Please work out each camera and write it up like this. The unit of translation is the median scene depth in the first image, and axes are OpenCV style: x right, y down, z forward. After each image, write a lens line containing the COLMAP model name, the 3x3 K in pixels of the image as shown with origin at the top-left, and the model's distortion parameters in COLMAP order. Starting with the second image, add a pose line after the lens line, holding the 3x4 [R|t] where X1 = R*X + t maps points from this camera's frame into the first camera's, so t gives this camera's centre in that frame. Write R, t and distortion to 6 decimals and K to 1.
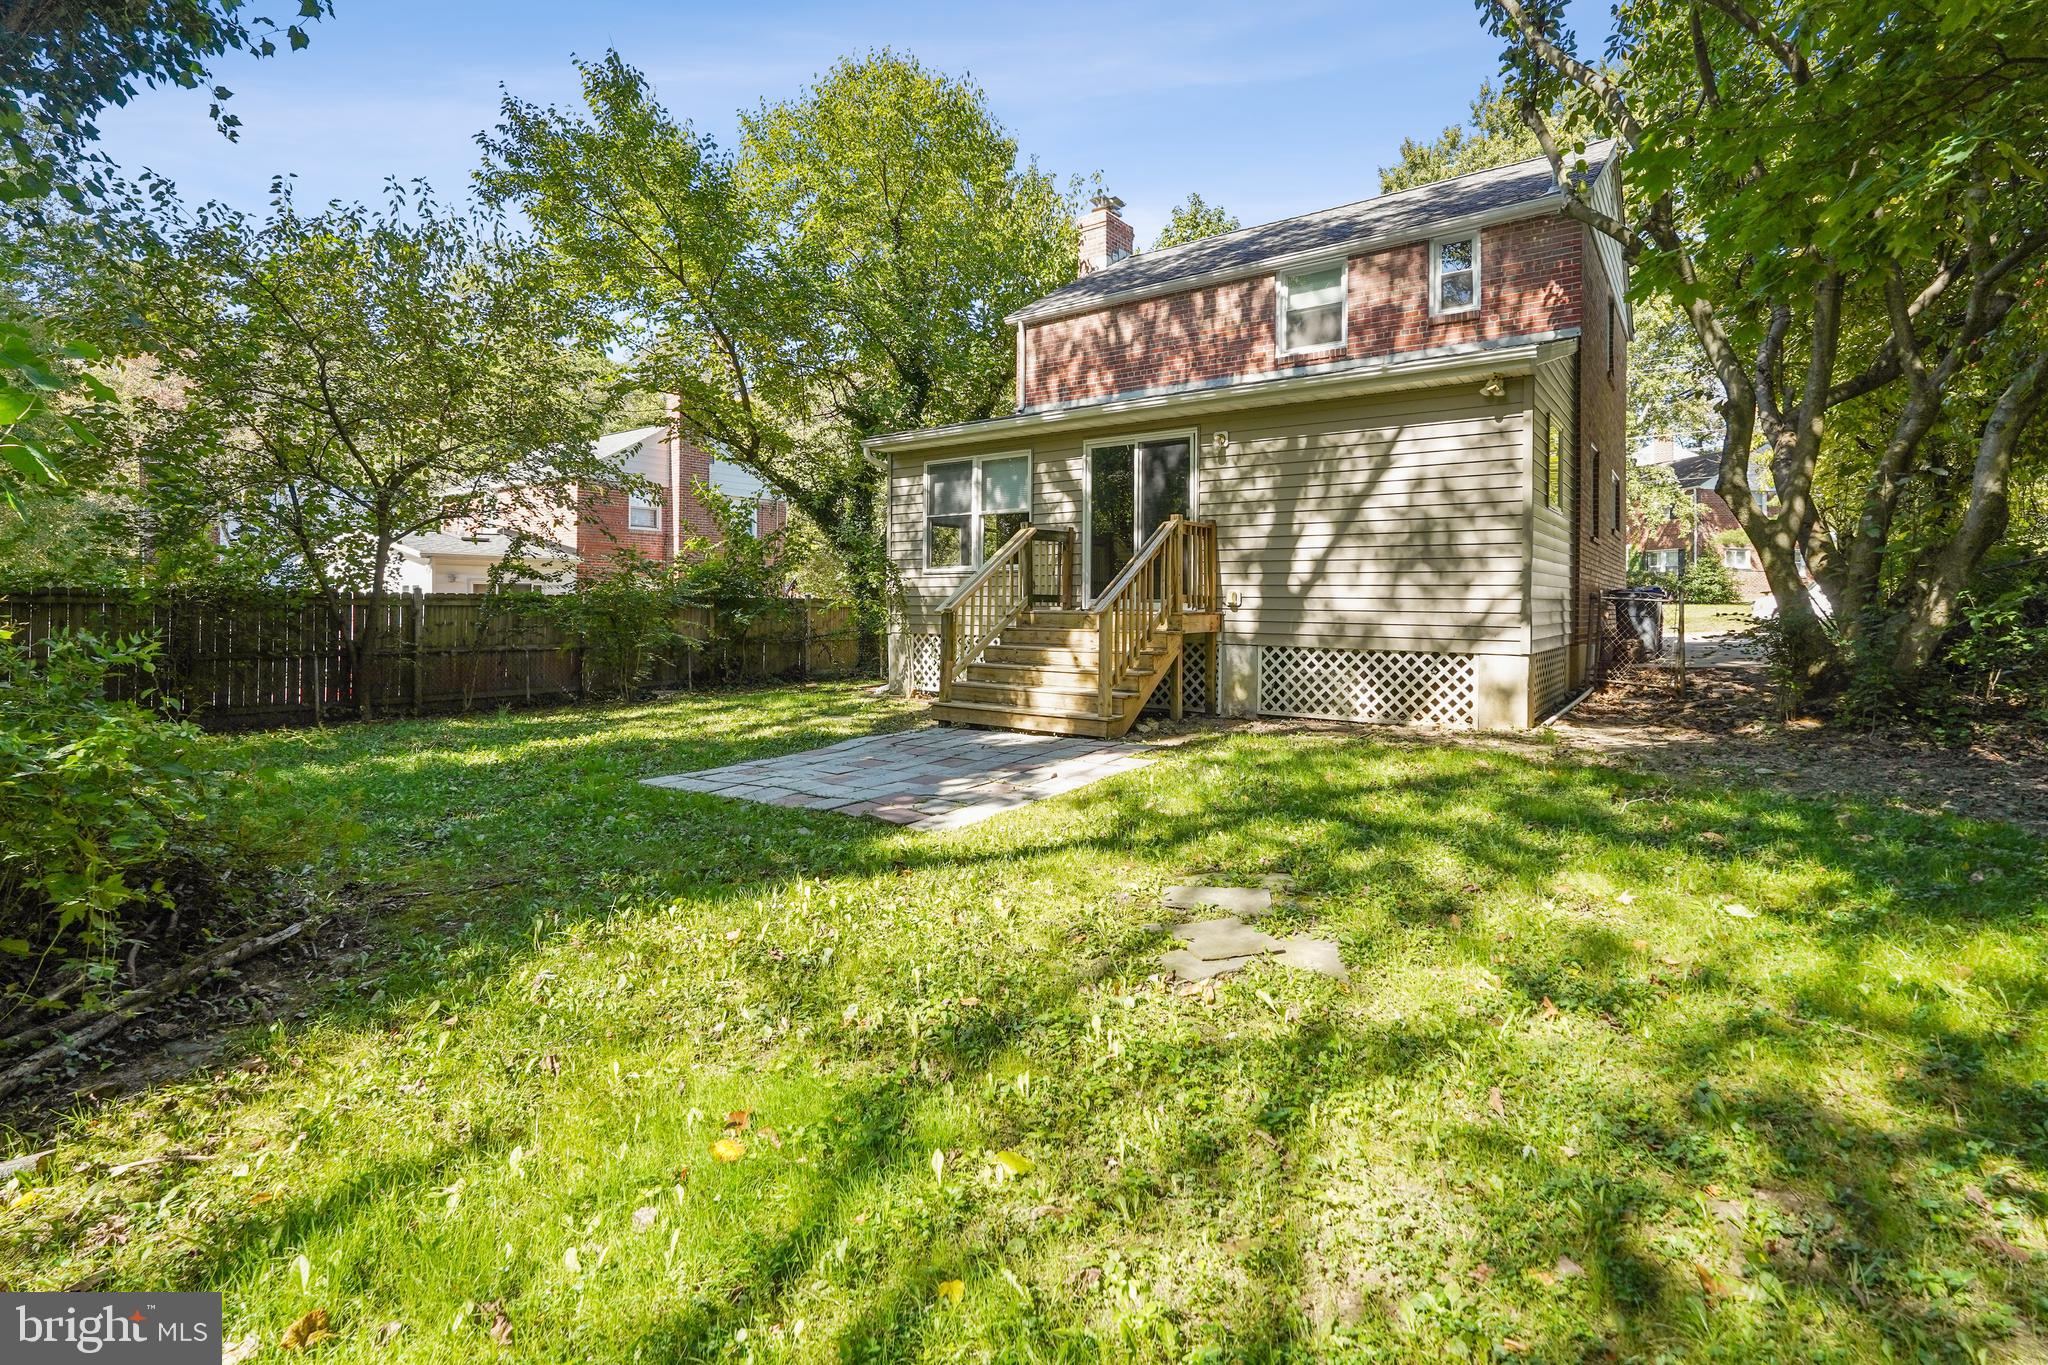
lens RADIAL K [[910.5, 0, 1007.1], [0, 910.5, 630.8], [0, 0, 1]] dist [-0.013839, 0.006985]
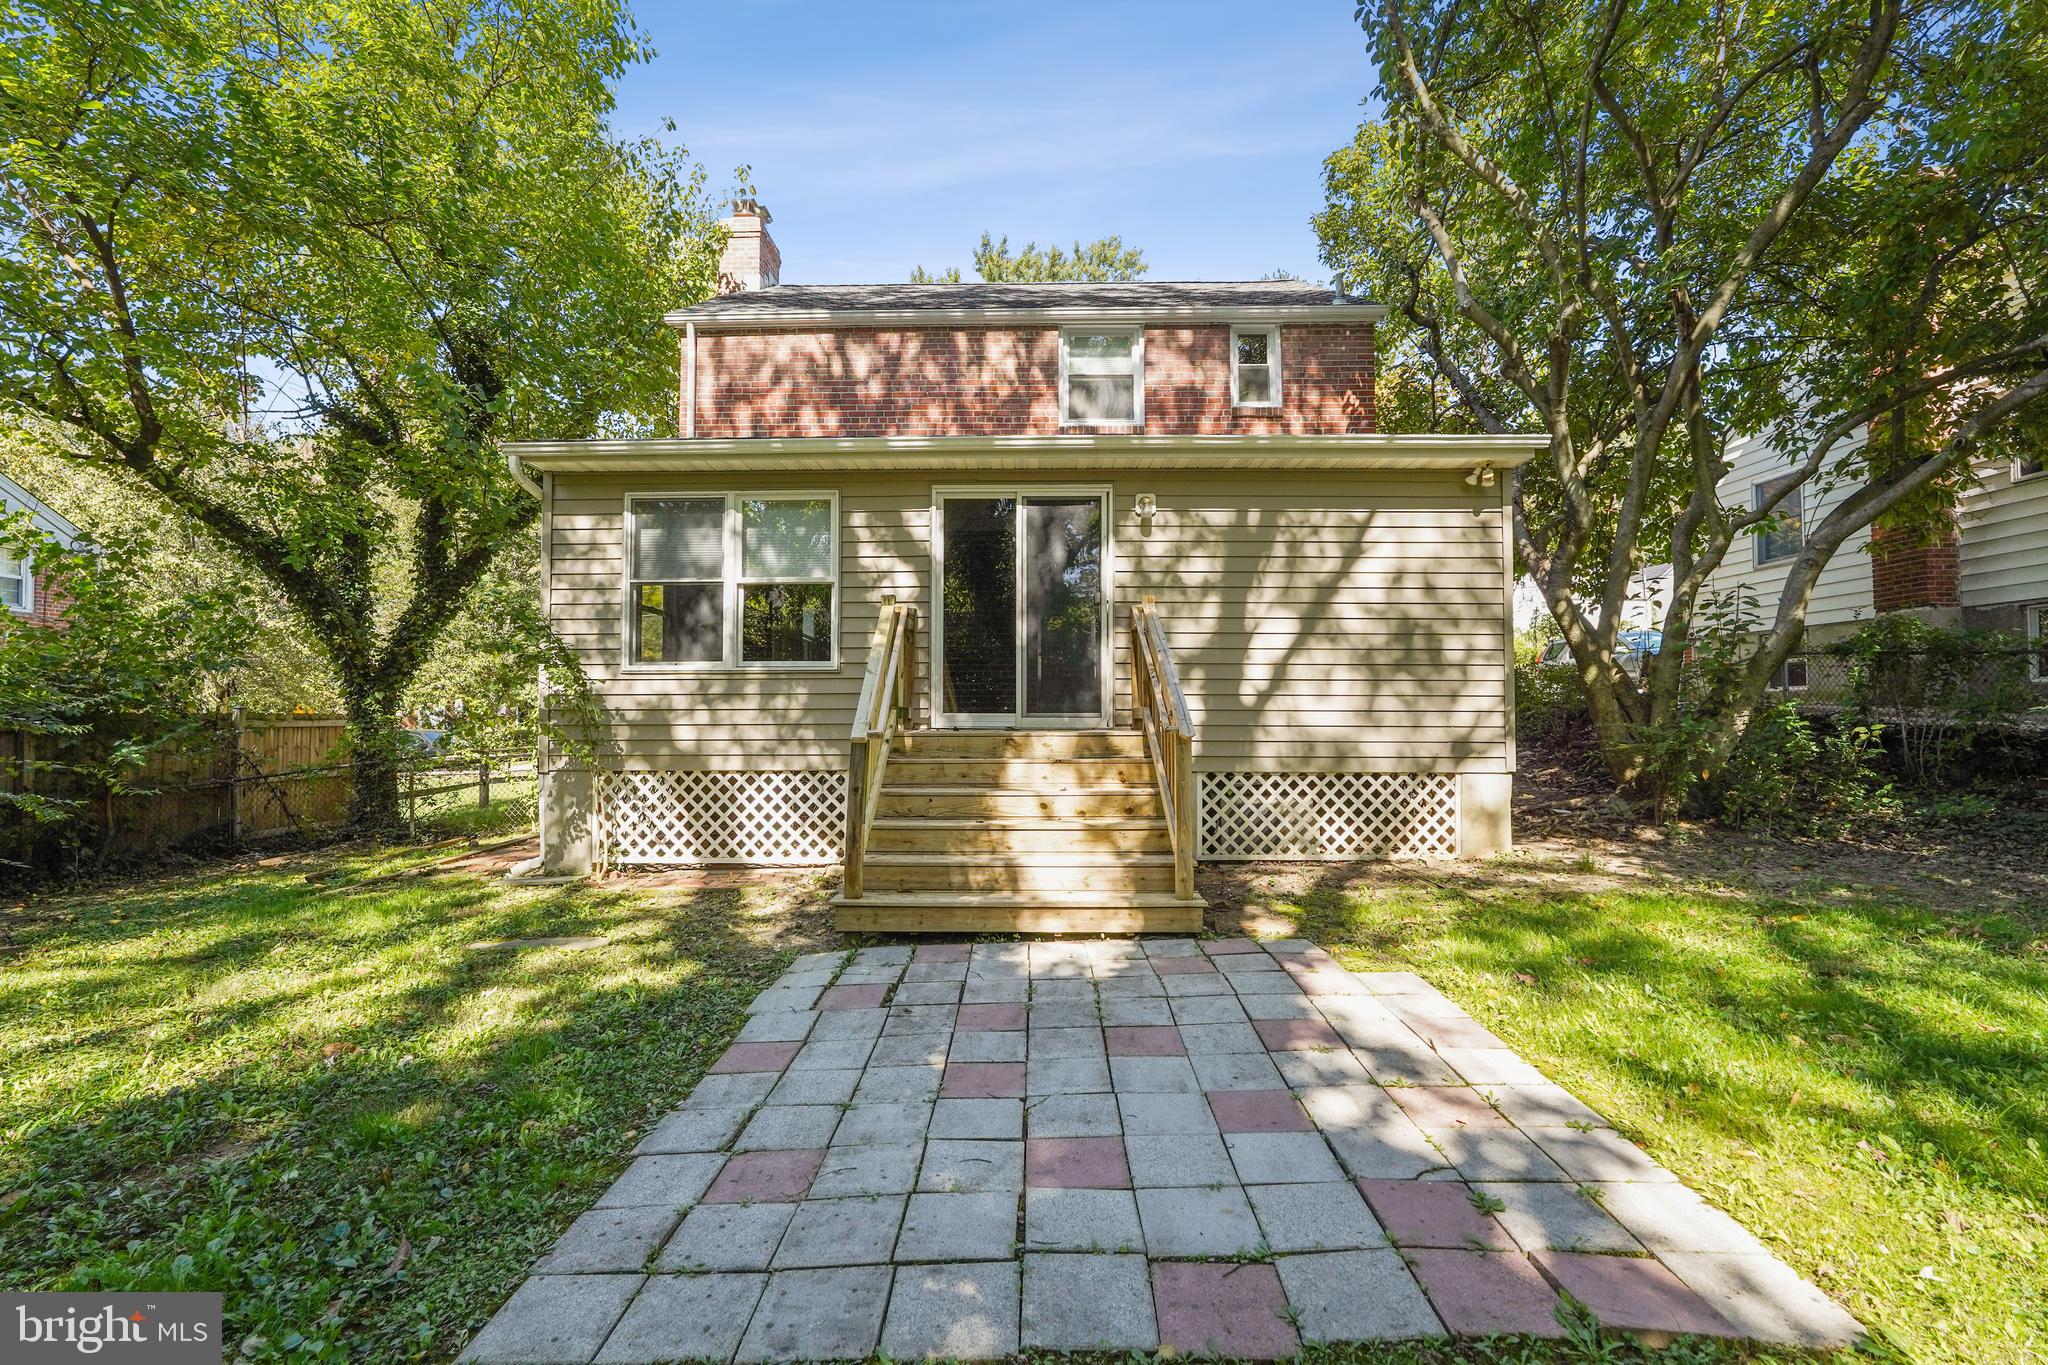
lens RADIAL K [[910.5, 0, 1018.2], [0, 910.5, 696.1], [0, 0, 1]] dist [-0.013839, 0.006985]
pose [[0.813752, 0.002799, 0.581205, -0.268971], [0.024243, 0.998955, -0.038754, -0.019916], [-0.580706, 0.045627, 0.812834, 0.406397]]
